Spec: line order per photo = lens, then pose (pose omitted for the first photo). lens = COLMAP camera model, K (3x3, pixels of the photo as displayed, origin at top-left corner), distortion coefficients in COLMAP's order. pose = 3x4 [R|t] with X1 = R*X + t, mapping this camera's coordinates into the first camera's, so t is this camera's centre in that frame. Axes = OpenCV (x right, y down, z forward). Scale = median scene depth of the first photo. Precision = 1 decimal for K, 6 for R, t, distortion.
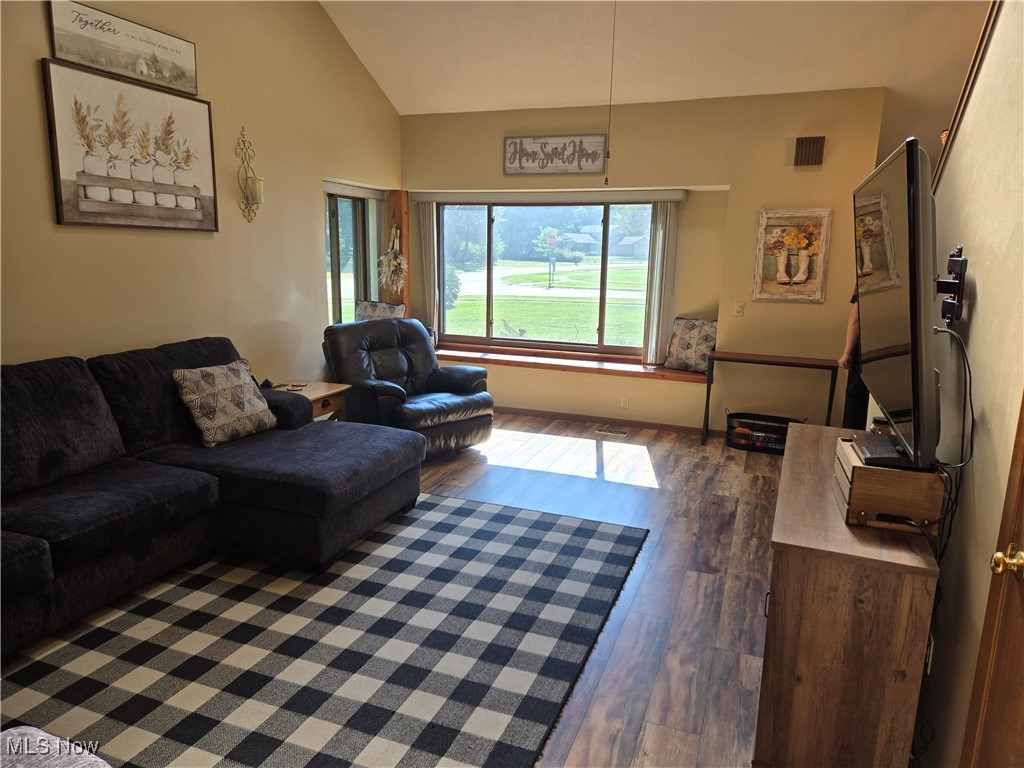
lens RADIAL K [[691.2, 0, 511.4], [0, 691.2, 395.8], [0, 0, 1]] dist [0.071274, -0.062815]
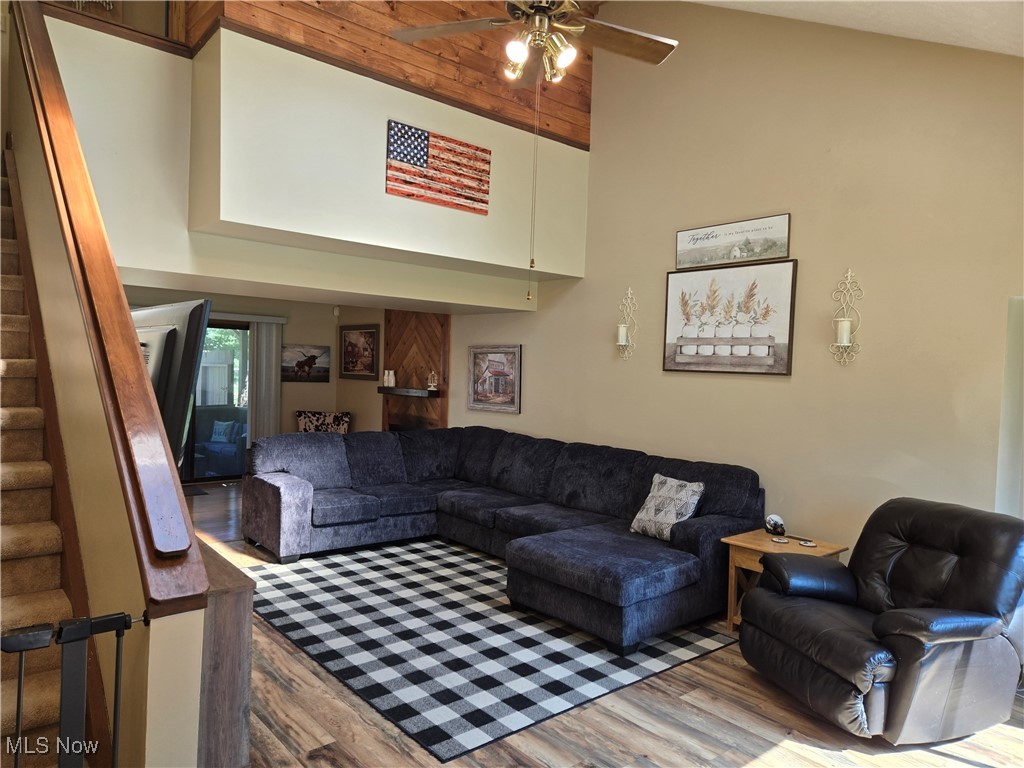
lens RADIAL K [[691.2, 0, 511.4], [0, 691.2, 395.8], [0, 0, 1]] dist [0.071274, -0.062815]
pose [[-0.481815, 0.001418, -0.876272, 0.818715], [-0.222860, 0.966919, 0.124104, -0.283351], [0.847460, 0.255080, -0.465559, 1.339683]]
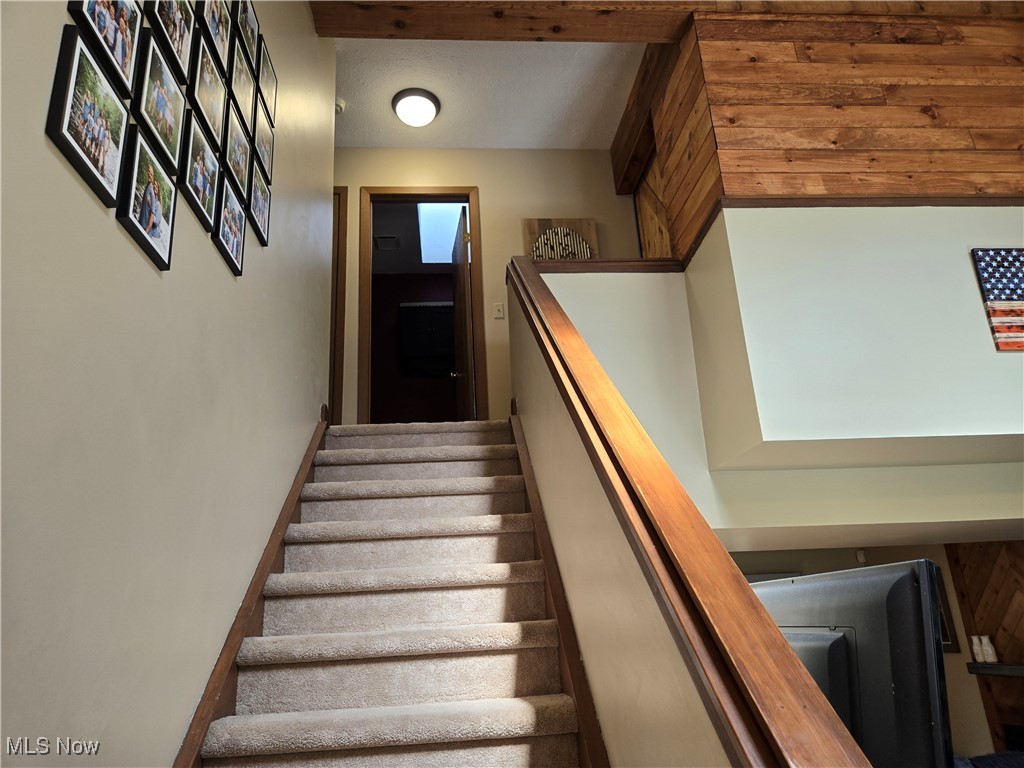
lens RADIAL K [[691.2, 0, 511.4], [0, 691.2, 395.8], [0, 0, 1]] dist [0.071274, -0.062815]
pose [[-0.903772, -0.109697, -0.413719, 0.692398], [-0.055987, 0.988593, -0.139821, -0.252735], [0.424338, -0.103203, -0.899604, 1.057548]]
